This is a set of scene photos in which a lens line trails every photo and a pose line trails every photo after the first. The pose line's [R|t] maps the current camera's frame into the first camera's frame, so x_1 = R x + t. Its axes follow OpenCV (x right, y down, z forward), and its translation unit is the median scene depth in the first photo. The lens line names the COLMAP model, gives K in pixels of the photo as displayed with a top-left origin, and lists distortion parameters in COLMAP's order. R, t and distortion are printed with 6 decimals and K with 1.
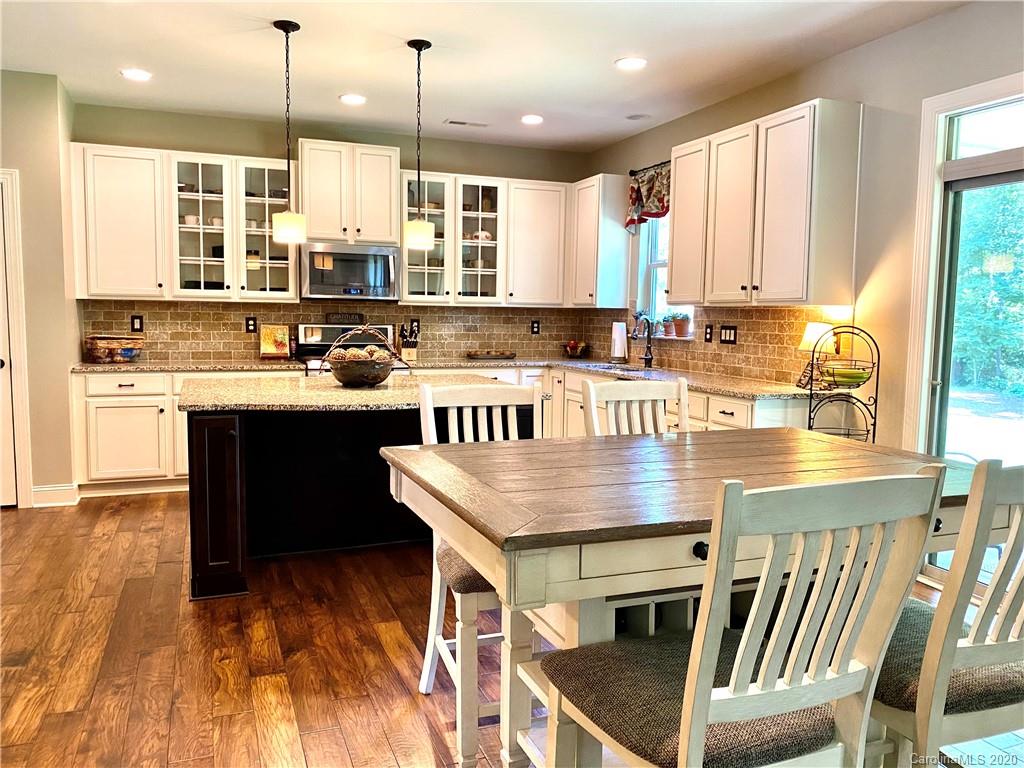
lens RADIAL K [[794.0, 0, 513.9], [0, 794.0, 384.0], [0, 0, 1]] dist [0.038457, -0.027043]
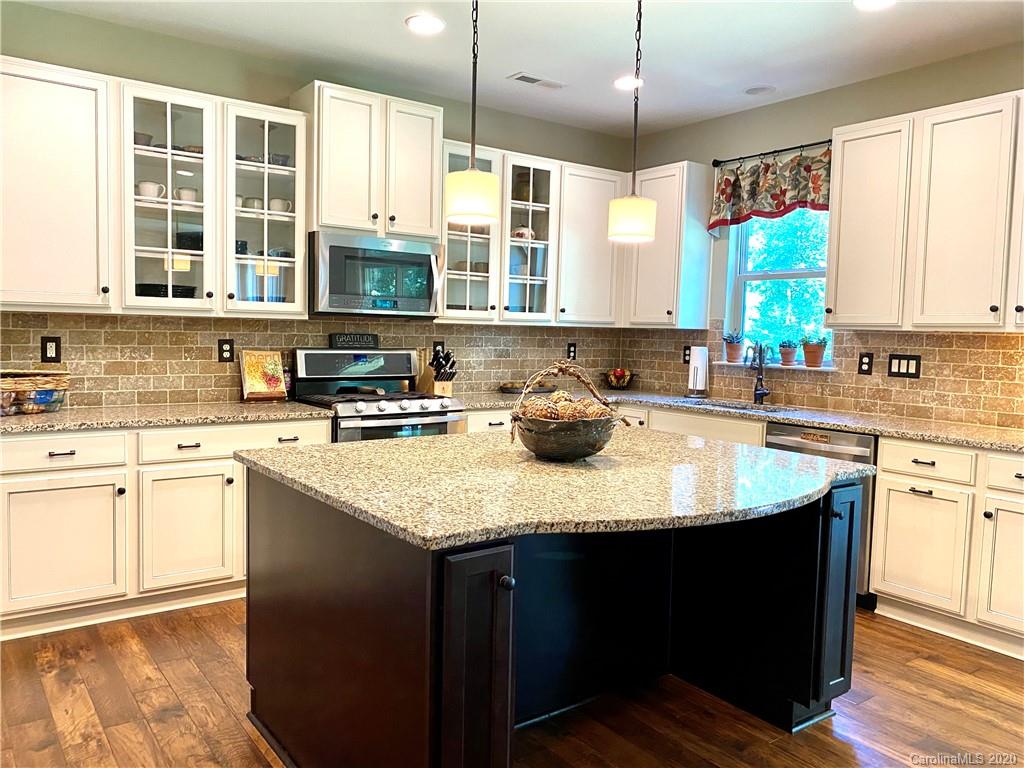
lens RADIAL K [[794.0, 0, 516.1], [0, 794.0, 385.2], [0, 0, 1]] dist [0.038457, -0.027043]
pose [[0.965735, -0.010708, 0.259310, -0.279223], [0.014354, 0.999823, -0.012172, -0.034247], [-0.259134, 0.015477, 0.965717, 0.291344]]
